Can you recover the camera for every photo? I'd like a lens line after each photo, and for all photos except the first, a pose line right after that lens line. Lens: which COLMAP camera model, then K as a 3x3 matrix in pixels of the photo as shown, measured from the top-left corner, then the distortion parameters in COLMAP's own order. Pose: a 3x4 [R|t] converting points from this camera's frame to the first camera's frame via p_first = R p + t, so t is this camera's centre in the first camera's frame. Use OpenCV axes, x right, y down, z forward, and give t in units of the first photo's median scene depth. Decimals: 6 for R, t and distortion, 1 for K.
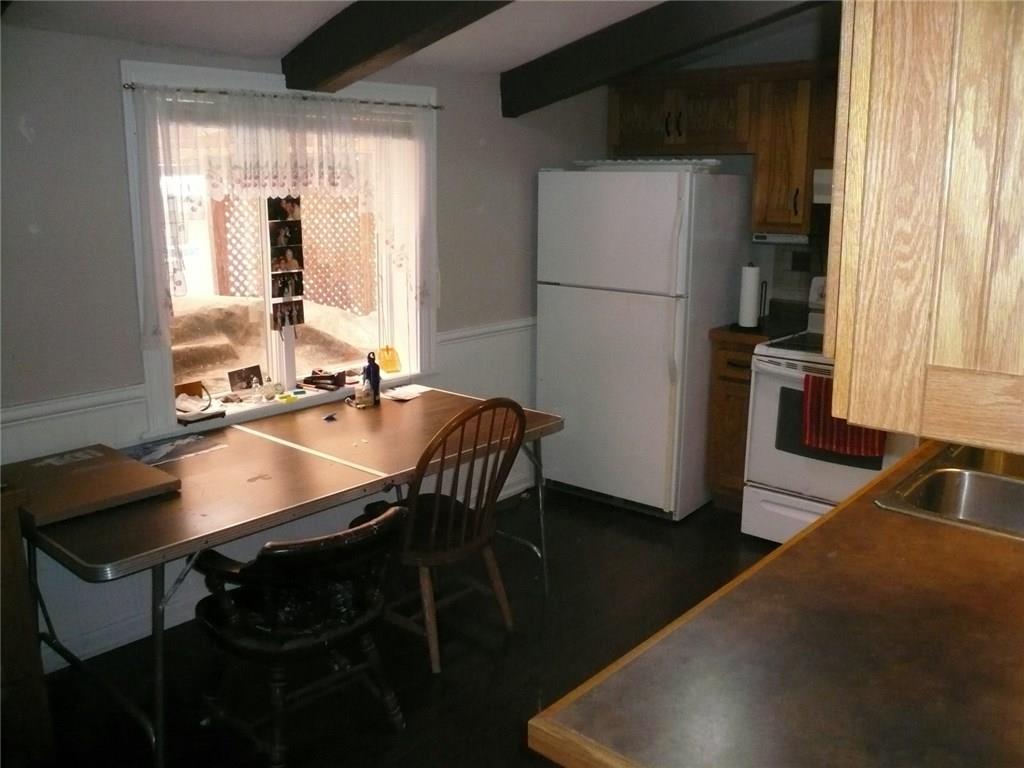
lens RADIAL K [[861.3, 0, 528.4], [0, 861.3, 379.0], [0, 0, 1]] dist [-0.101419, 0.079653]
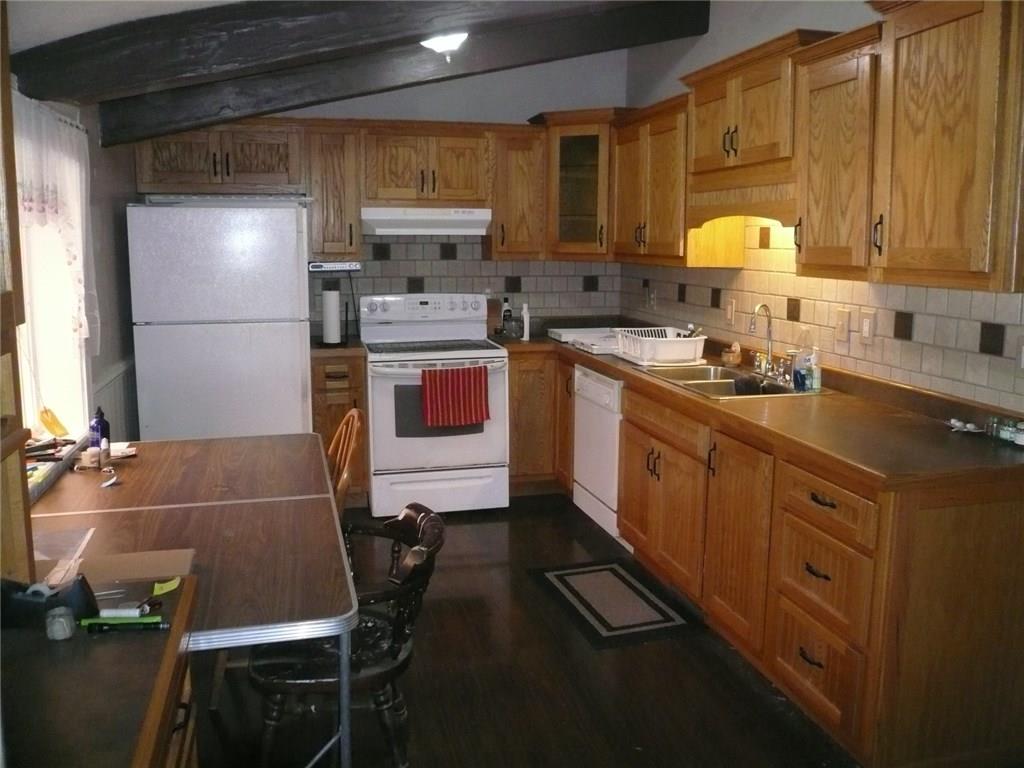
lens RADIAL K [[861.3, 0, 528.4], [0, 861.3, 379.0], [0, 0, 1]] dist [-0.101419, 0.079653]
pose [[0.558365, -0.137815, 0.818068, -0.563394], [0.185228, 0.981922, 0.038993, -0.010993], [-0.808653, 0.129756, 0.573798, 0.145135]]
